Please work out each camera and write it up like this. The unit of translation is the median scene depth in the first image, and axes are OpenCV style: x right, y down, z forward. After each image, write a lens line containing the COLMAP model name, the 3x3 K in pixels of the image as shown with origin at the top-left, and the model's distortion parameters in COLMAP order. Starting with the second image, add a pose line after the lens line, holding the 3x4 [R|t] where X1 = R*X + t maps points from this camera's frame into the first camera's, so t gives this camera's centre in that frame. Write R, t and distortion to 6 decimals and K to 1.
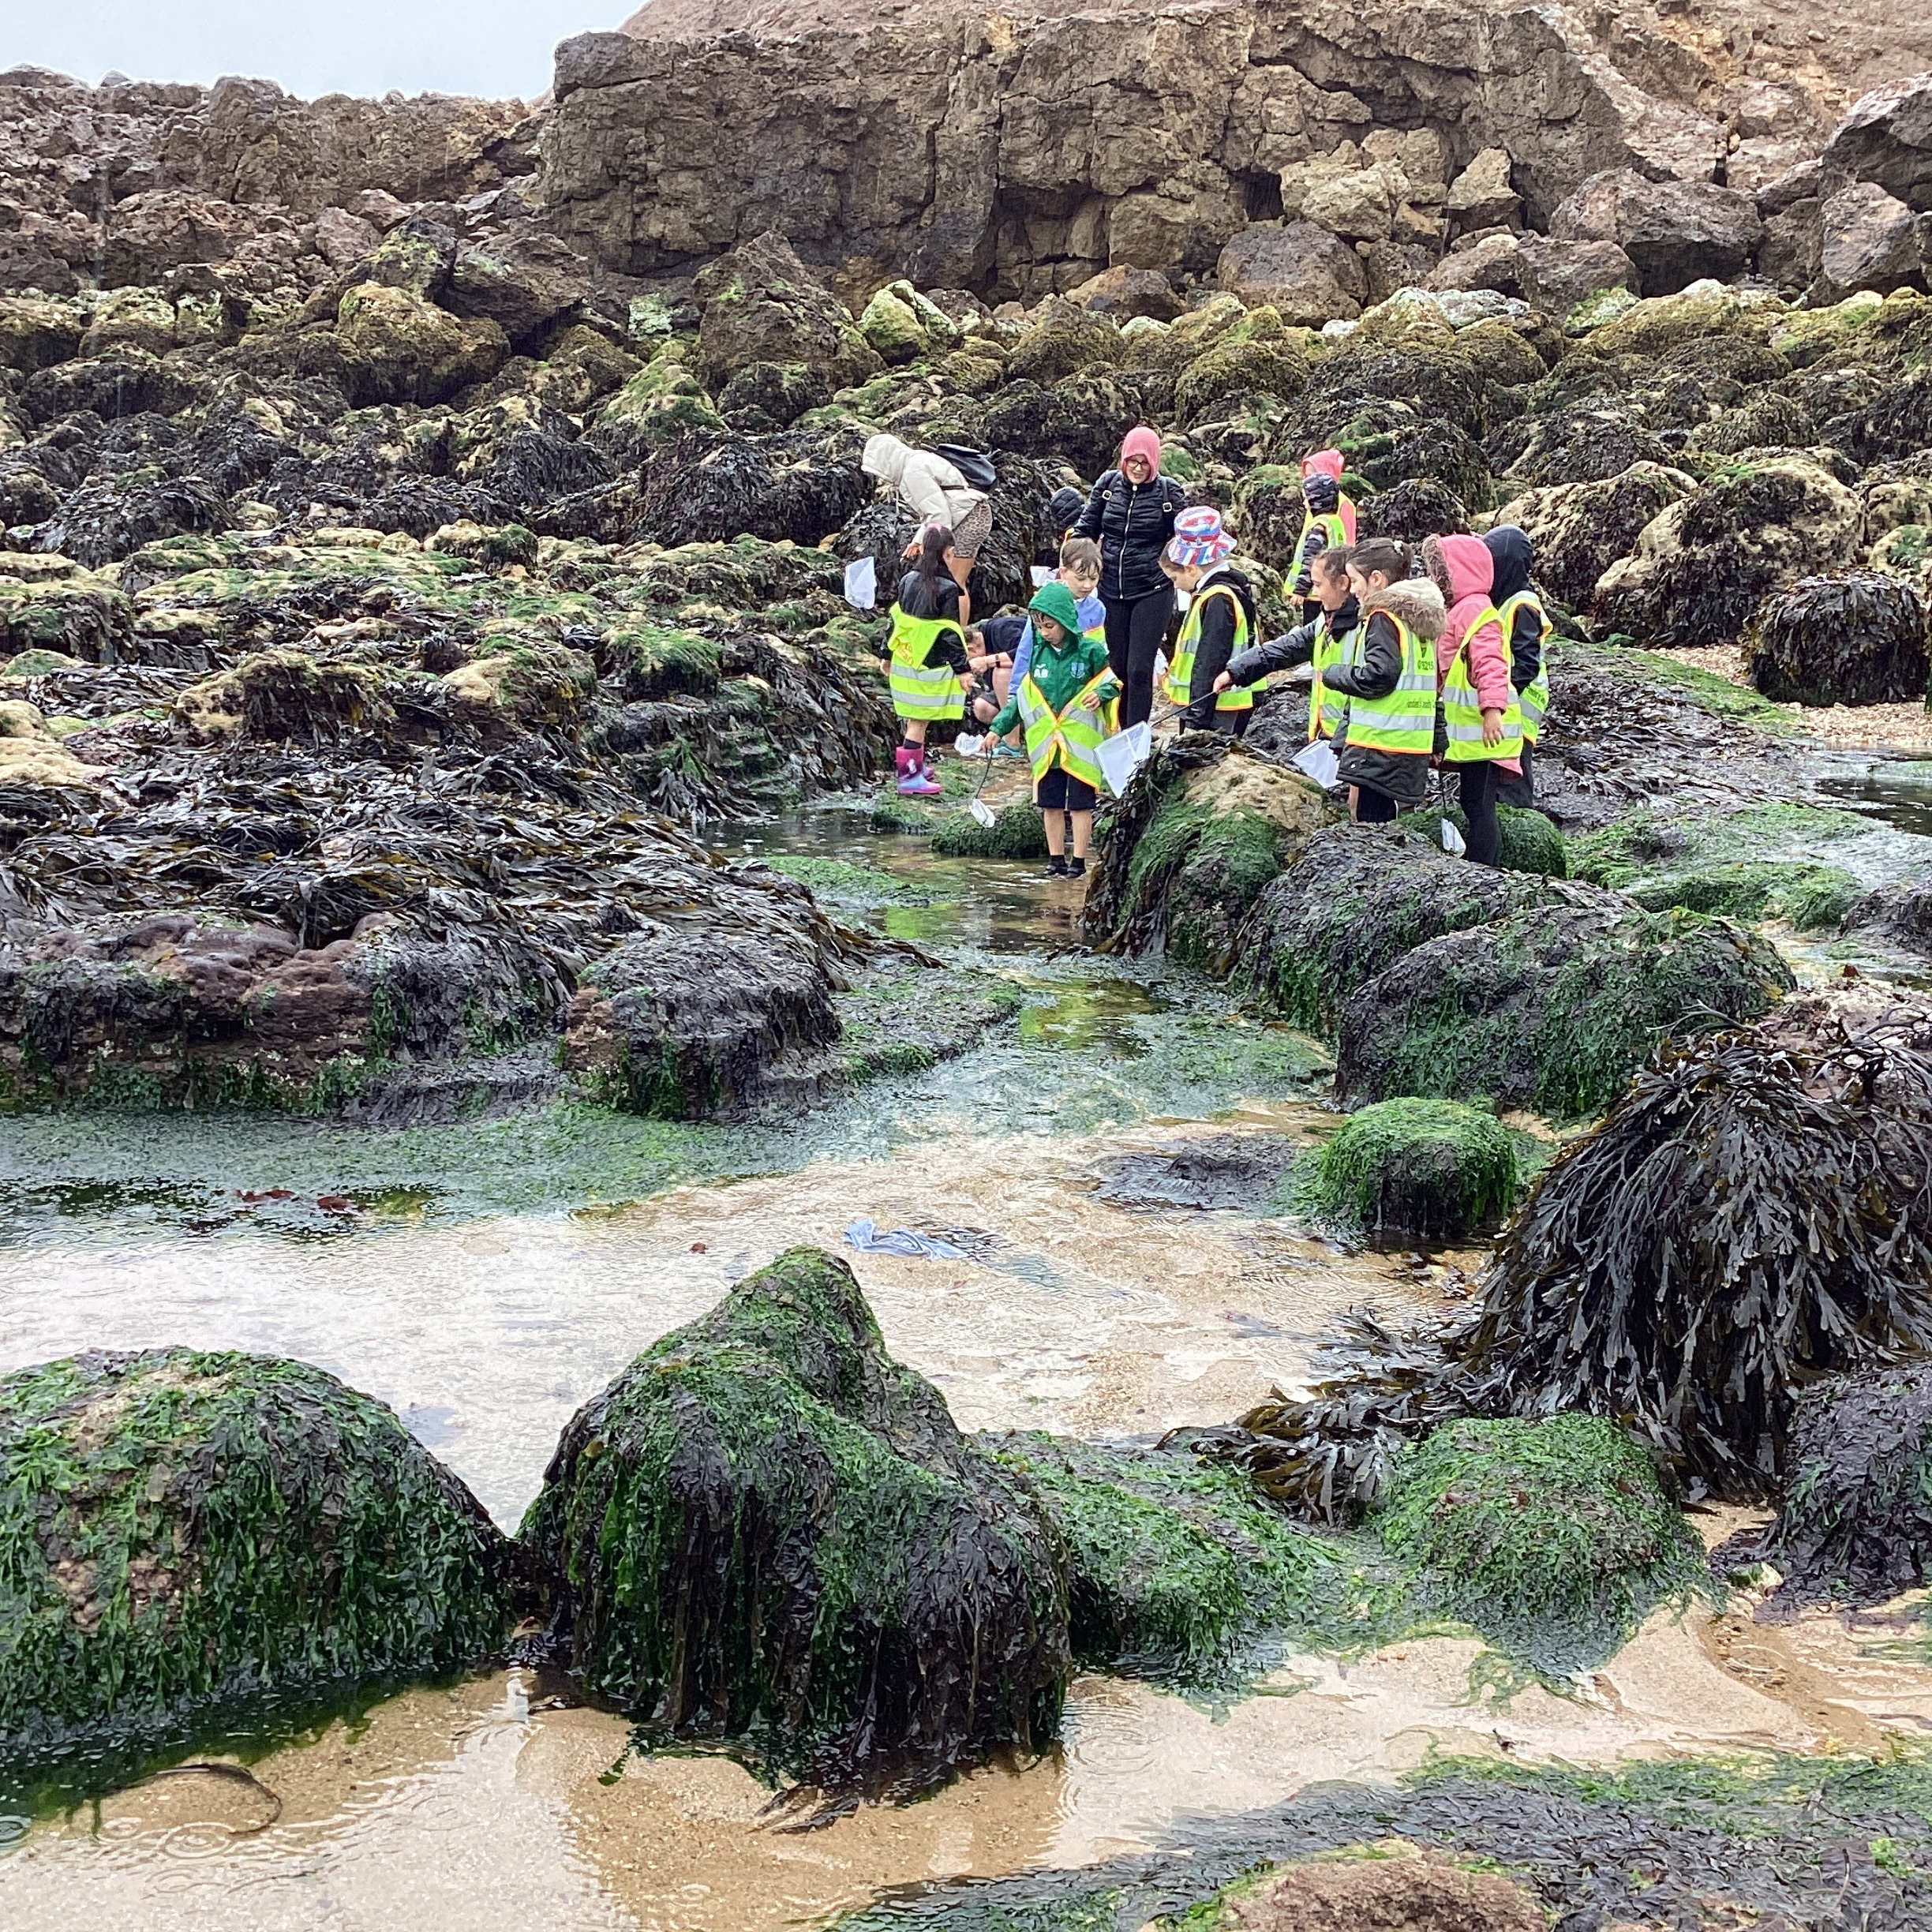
lens RADIAL K [[2649.1, 0, 986.3], [0, 2649.1, 939.1], [0, 0, 1]] dist [0.159919, -0.369897]
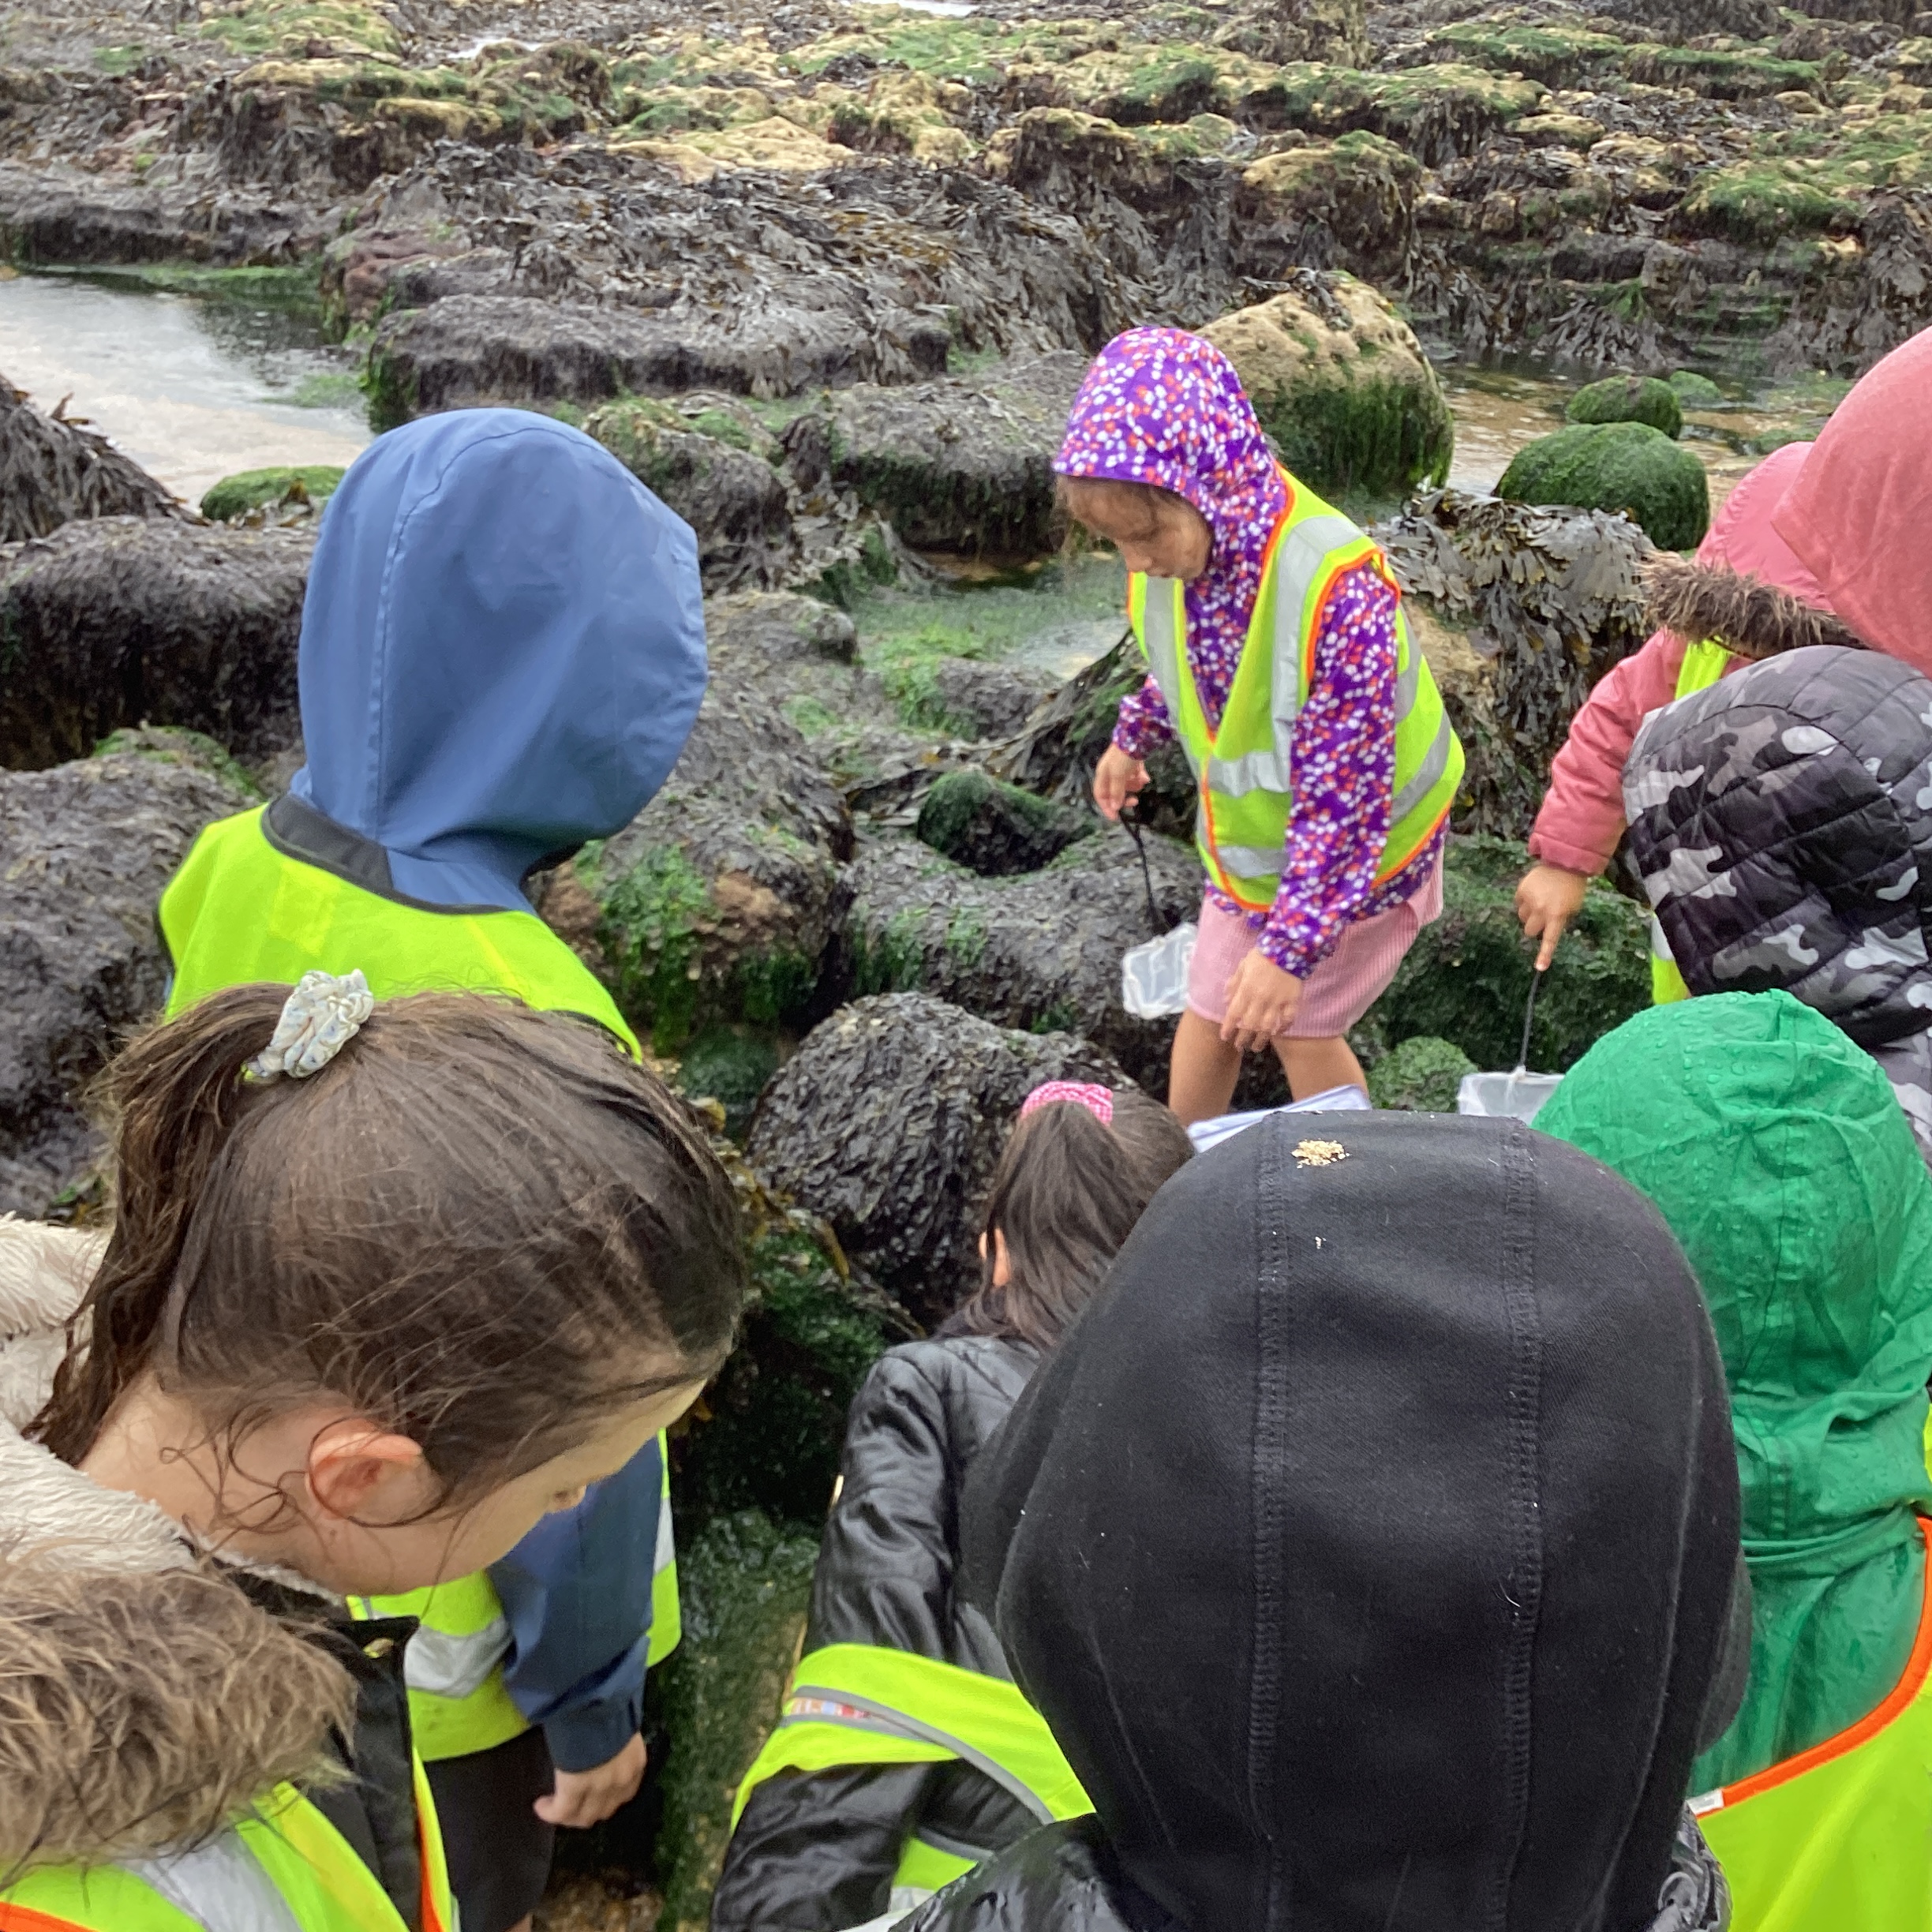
lens RADIAL K [[2327.4, 0, 1006.8], [0, 2327.4, 968.5], [0, 0, 1]] dist [0.119100, -0.249843]
pose [[0.451922, 0.390642, -0.801976, 0.226765], [-0.220005, 0.920056, 0.324183, -0.027051], [0.864502, 0.029934, 0.501737, 0.134590]]
